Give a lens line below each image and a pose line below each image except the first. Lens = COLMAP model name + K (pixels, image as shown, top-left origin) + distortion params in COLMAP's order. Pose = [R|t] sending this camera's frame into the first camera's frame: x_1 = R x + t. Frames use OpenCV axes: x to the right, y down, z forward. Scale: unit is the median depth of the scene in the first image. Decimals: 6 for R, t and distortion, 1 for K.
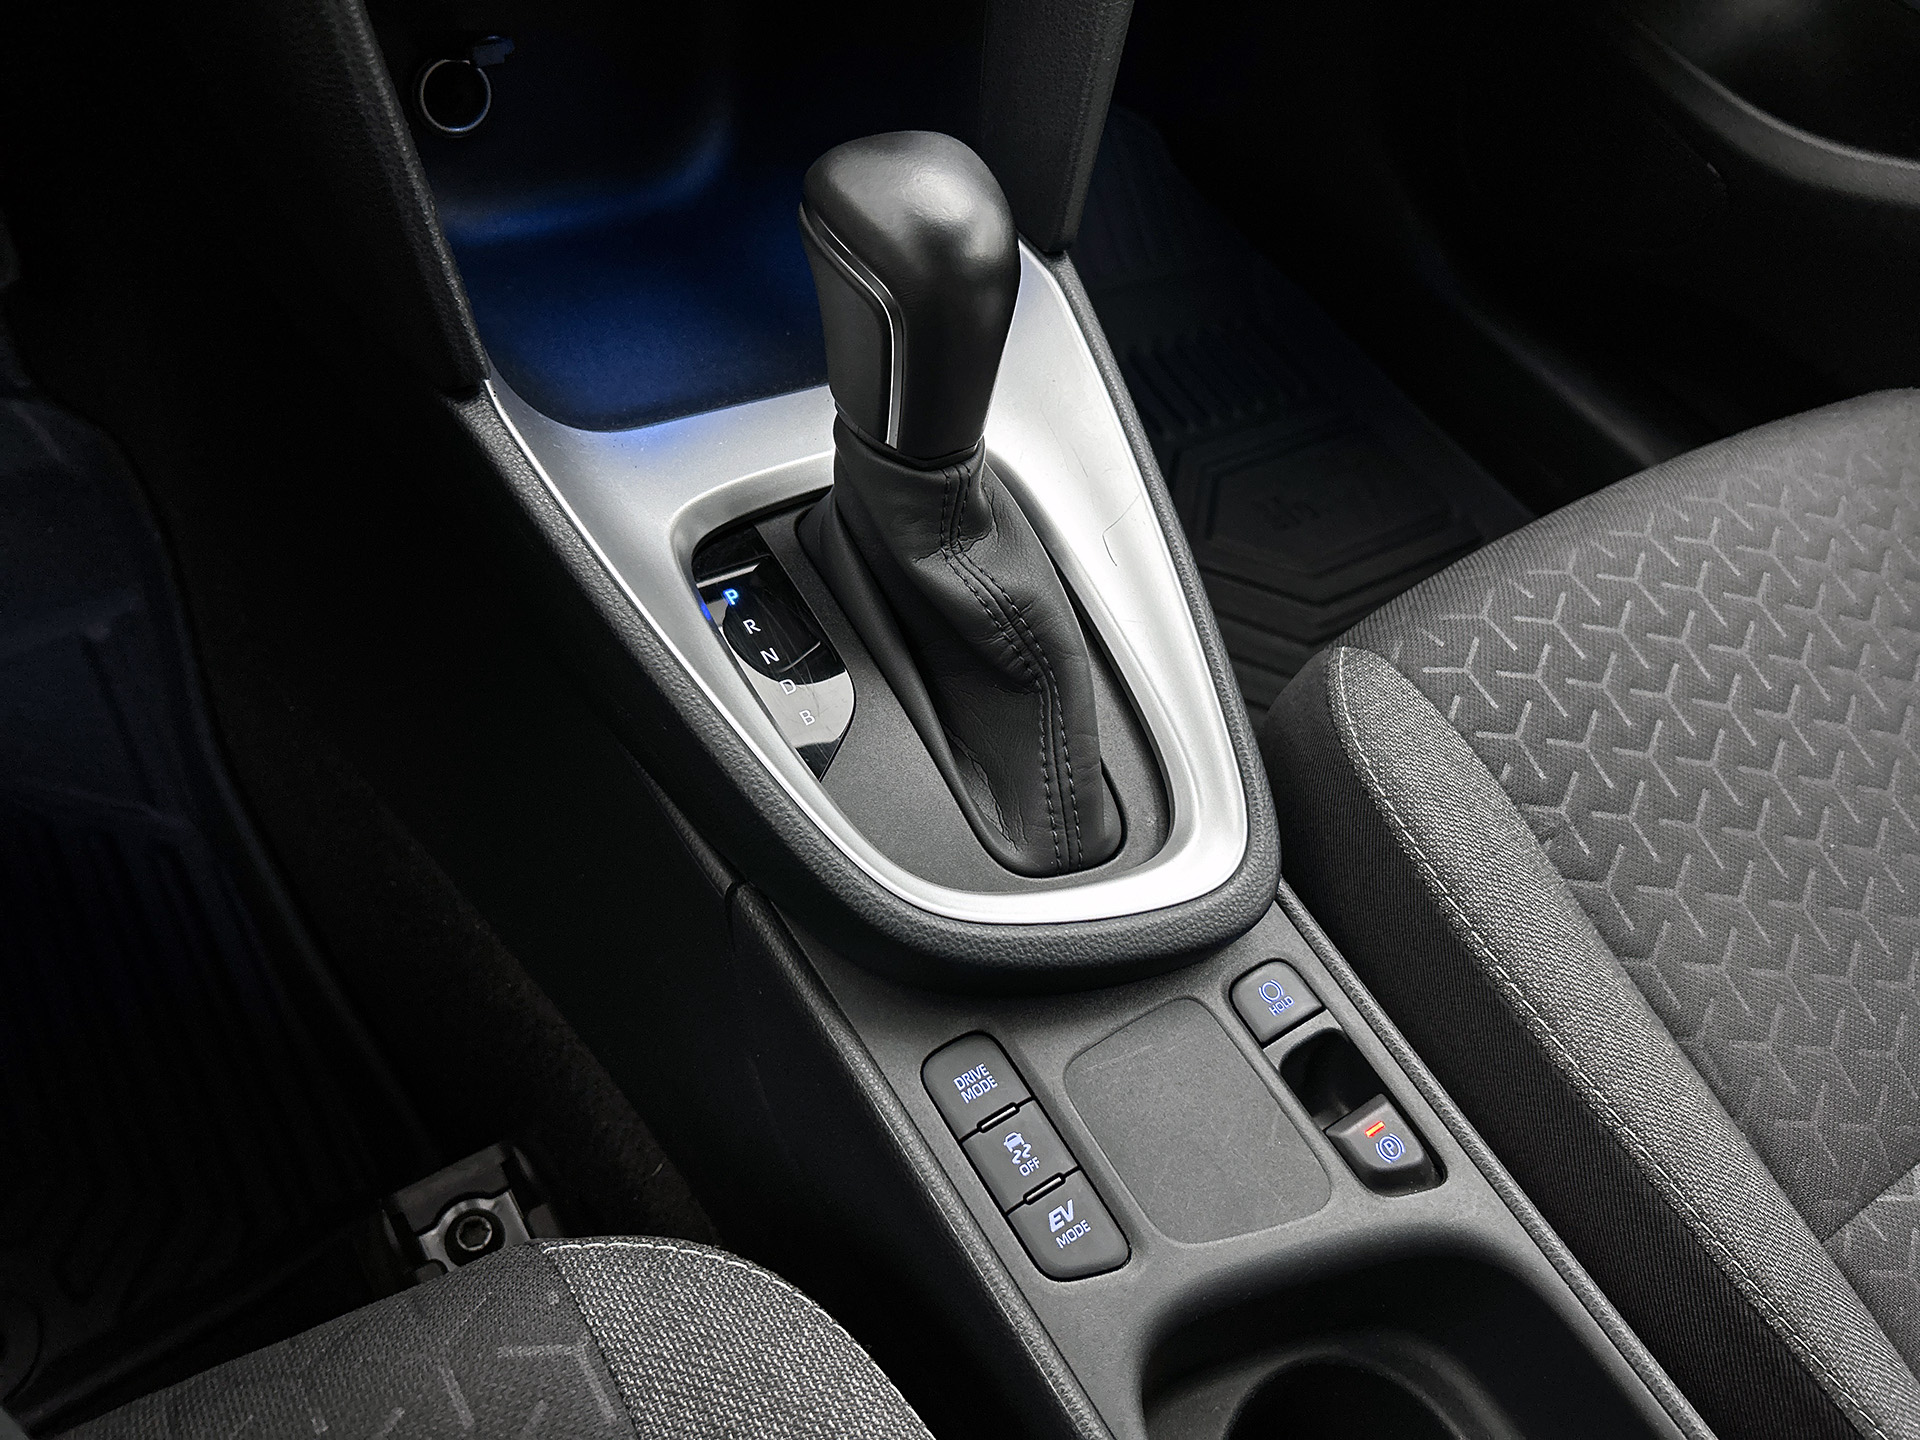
lens RADIAL K [[1482.3, 0, 996.2], [0, 1482.3, 724.3], [0, 0, 1]] dist [0.054066, -0.067116]
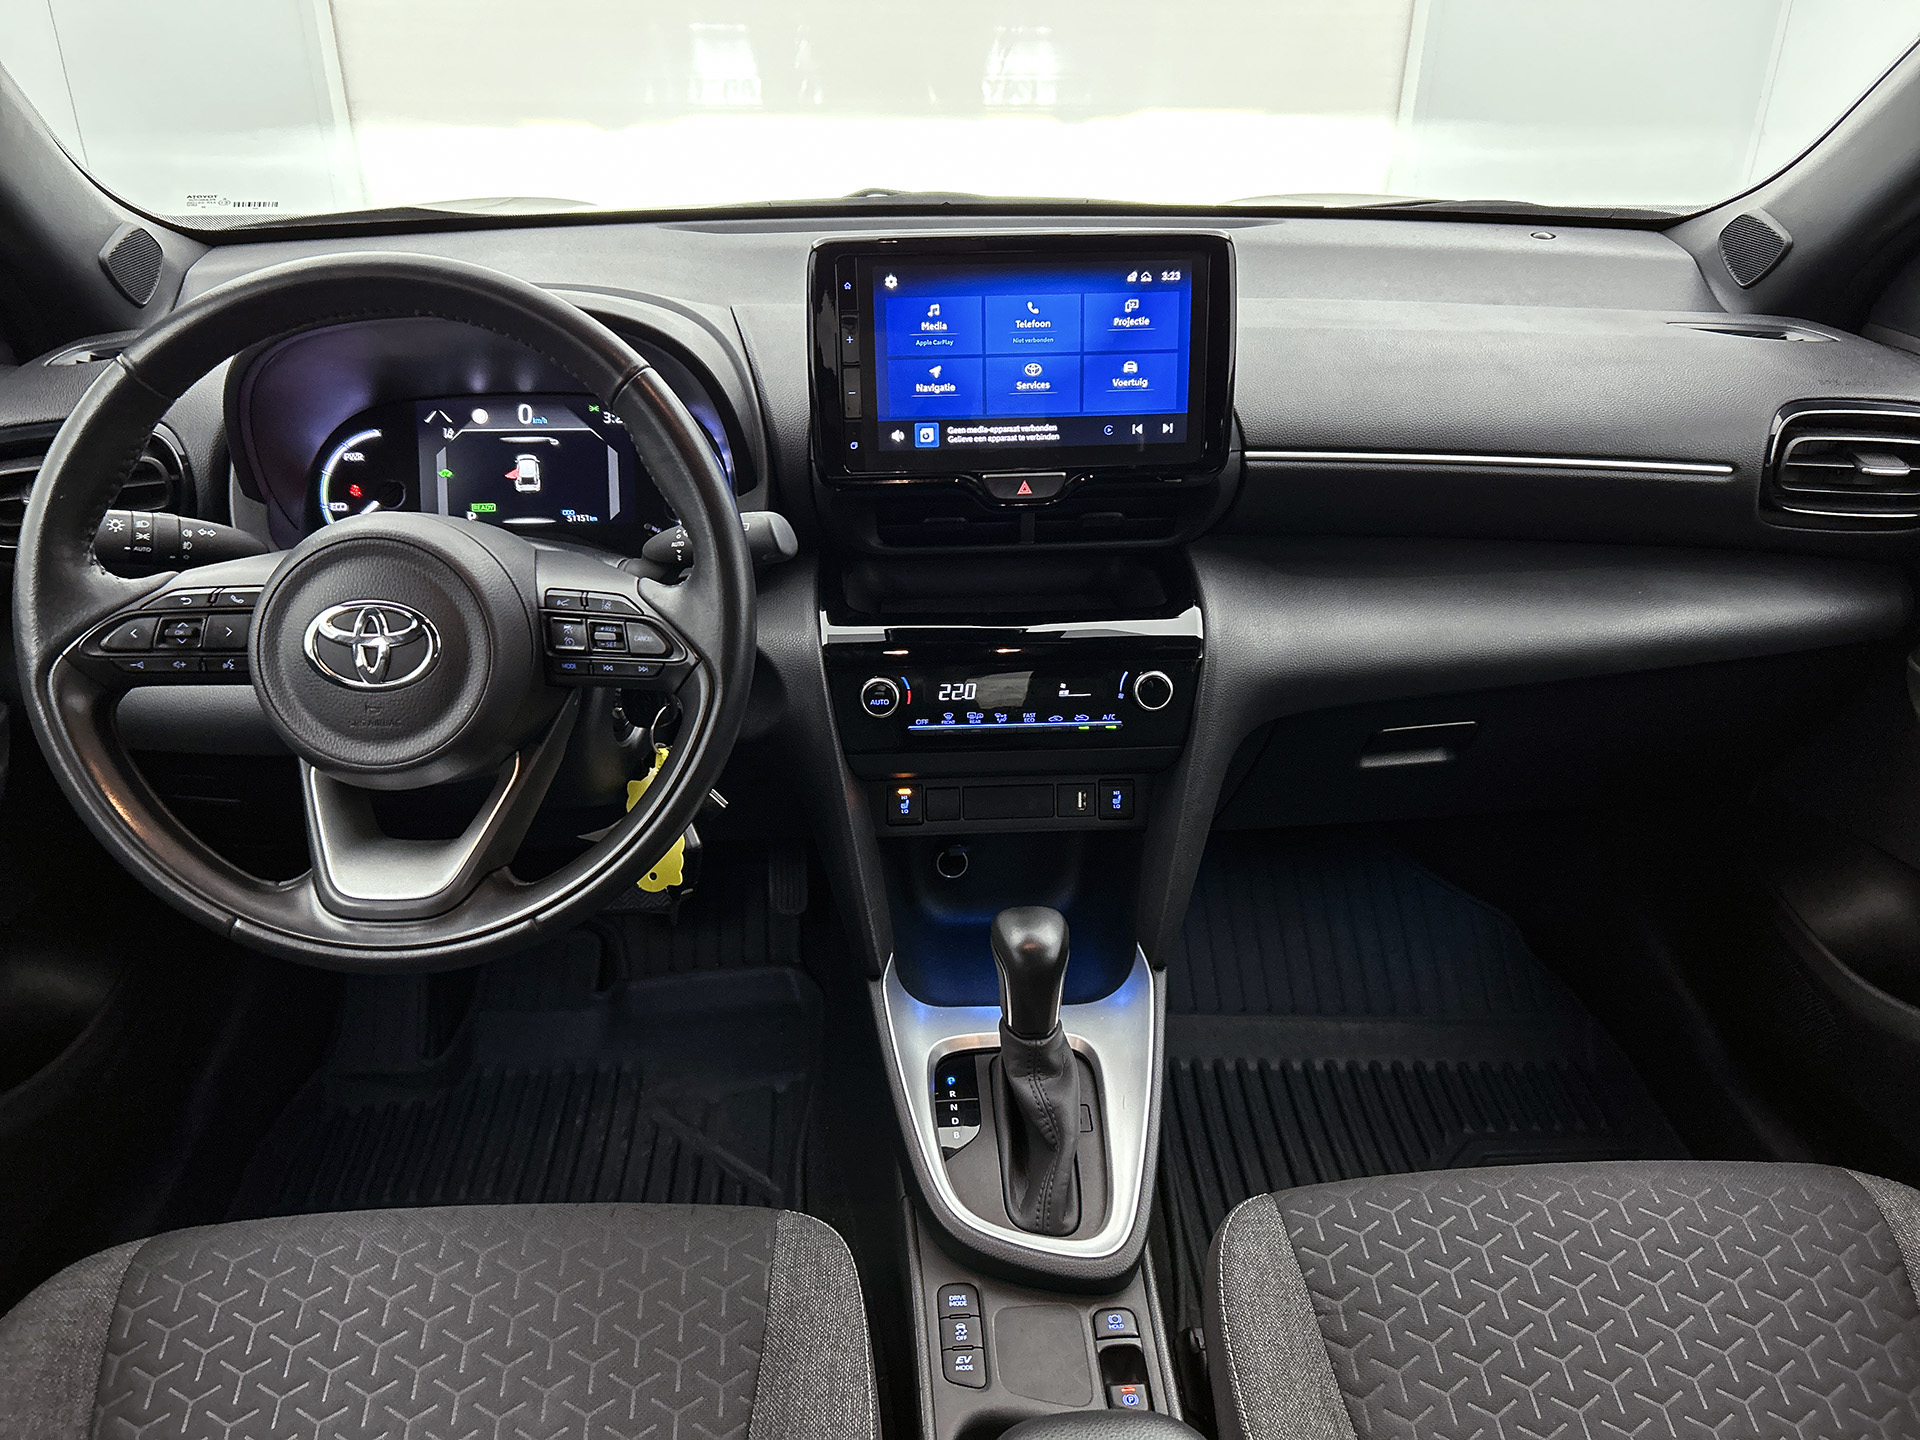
lens RADIAL K [[1482.3, 0, 945.8], [0, 1482.3, 702.5], [0, 0, 1]] dist [0.054066, -0.067116]
pose [[0.844238, 0.058709, -0.532743, 1.033008], [-0.290866, 0.885063, -0.363401, 0.241167], [0.450176, 0.461754, 0.764280, -1.081922]]
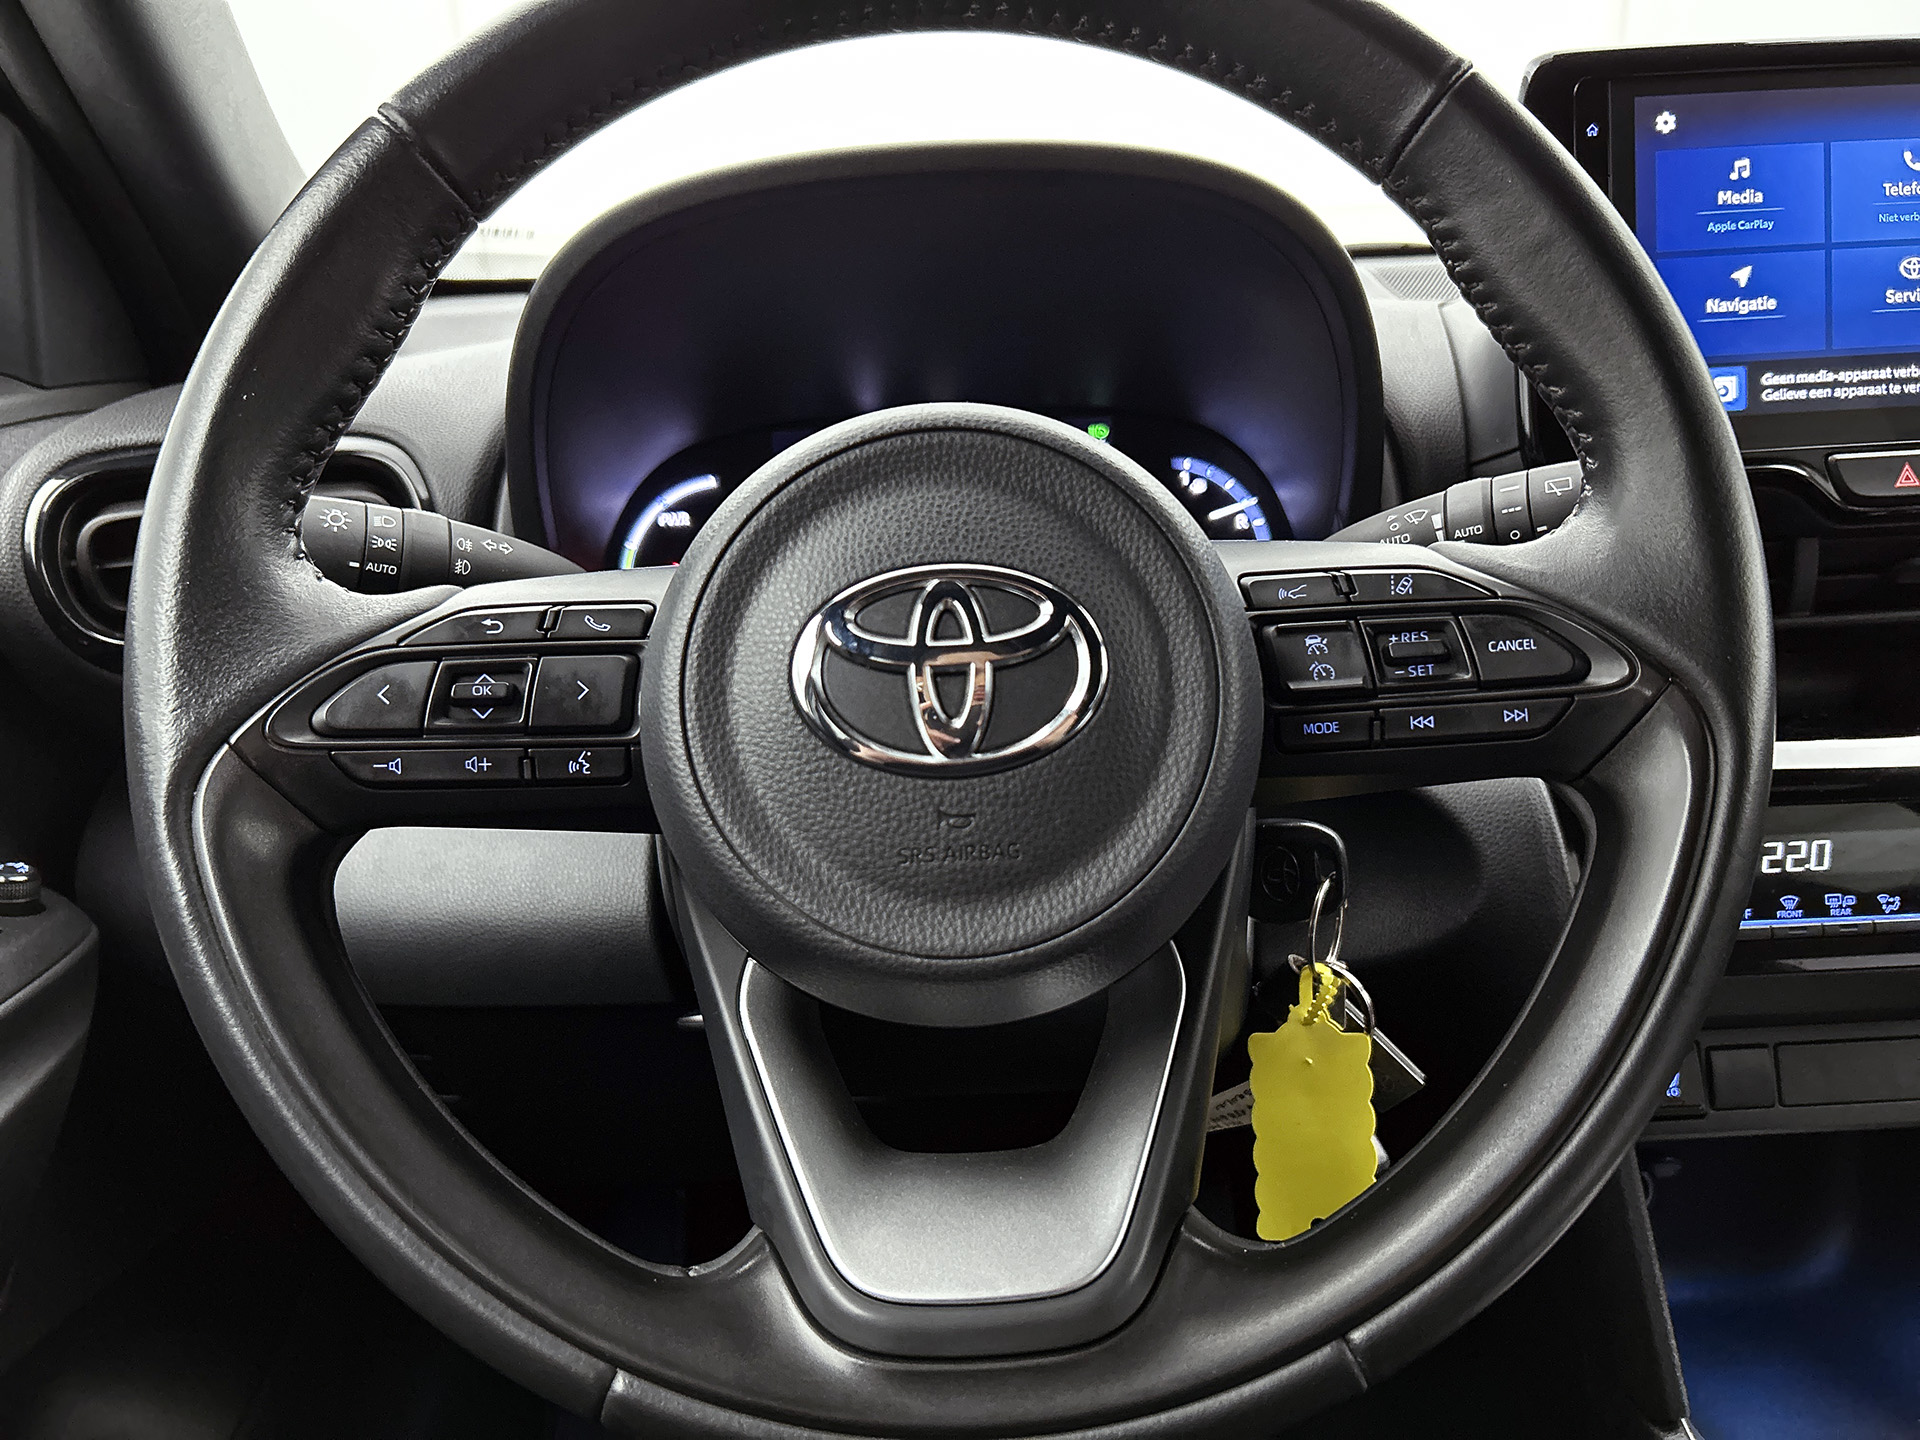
lens RADIAL K [[1482.3, 0, 944.5], [0, 1482.3, 695.5], [0, 0, 1]] dist [0.054066, -0.067116]
pose [[0.814425, -0.082648, -0.574353, -0.068071], [-0.290194, 0.799126, -0.526484, 0.138928], [0.502493, 0.595455, 0.626844, -0.524741]]
